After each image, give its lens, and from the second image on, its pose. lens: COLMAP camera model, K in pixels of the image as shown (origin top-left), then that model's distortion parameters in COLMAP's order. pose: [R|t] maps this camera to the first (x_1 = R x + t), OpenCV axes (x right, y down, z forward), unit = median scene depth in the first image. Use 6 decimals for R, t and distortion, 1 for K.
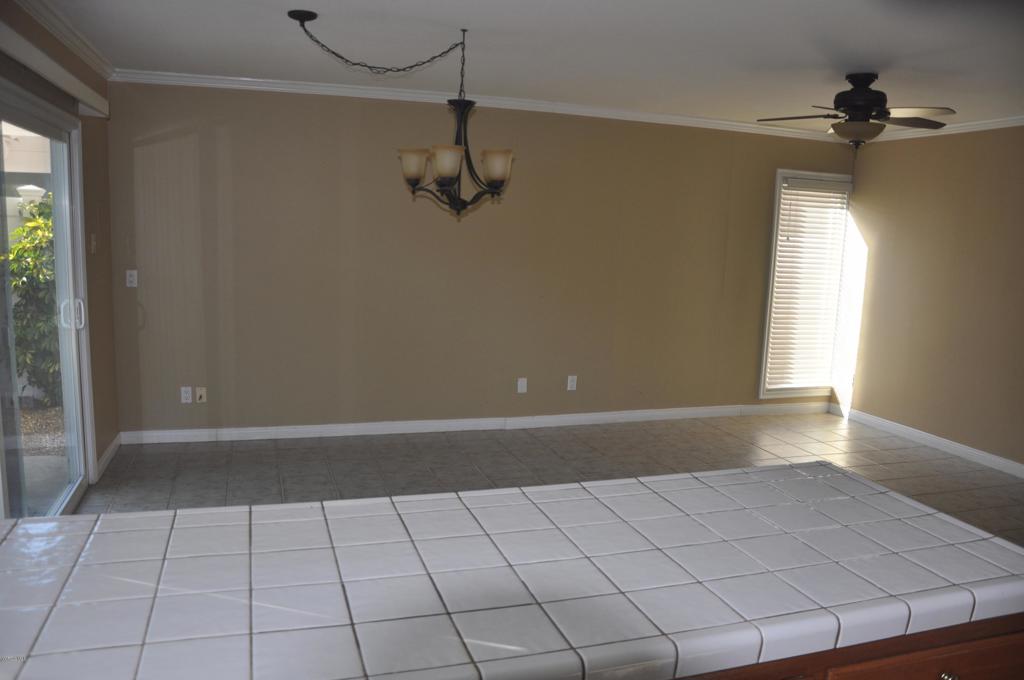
lens RADIAL K [[781.3, 0, 512.0], [0, 781.3, 340.0], [0, 0, 1]] dist [0.000510, 0.001420]
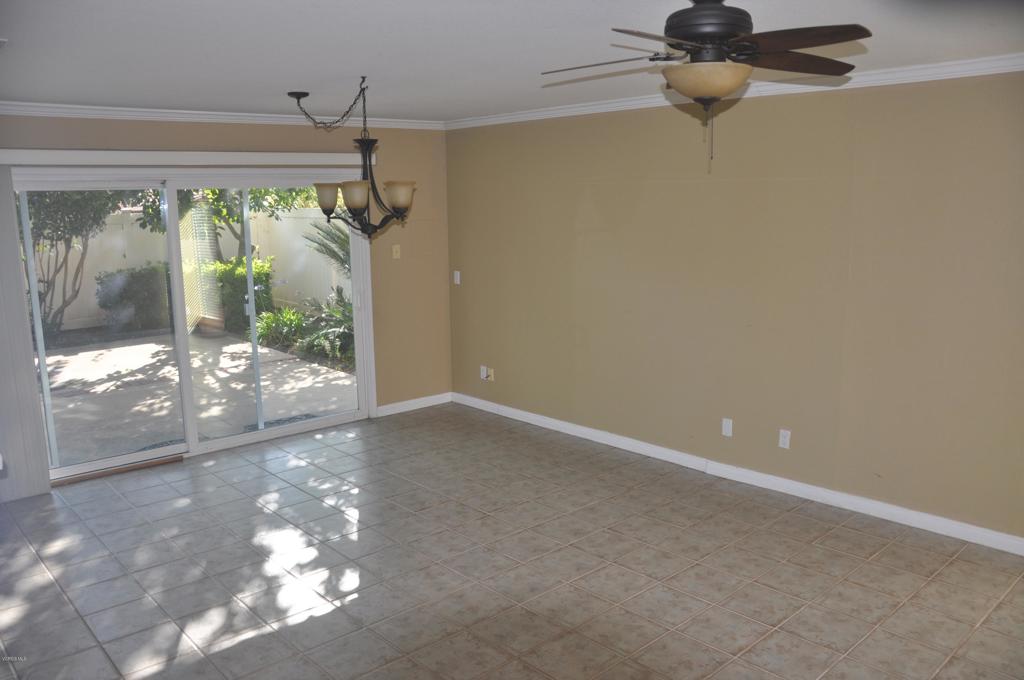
lens RADIAL K [[781.3, 0, 512.0], [0, 781.3, 340.0], [0, 0, 1]] dist [0.000510, 0.001420]
pose [[0.471820, 0.116727, -0.873934, 1.044312], [-0.111998, 0.991103, 0.071911, -0.116304], [0.874553, 0.063950, 0.480695, 0.634538]]
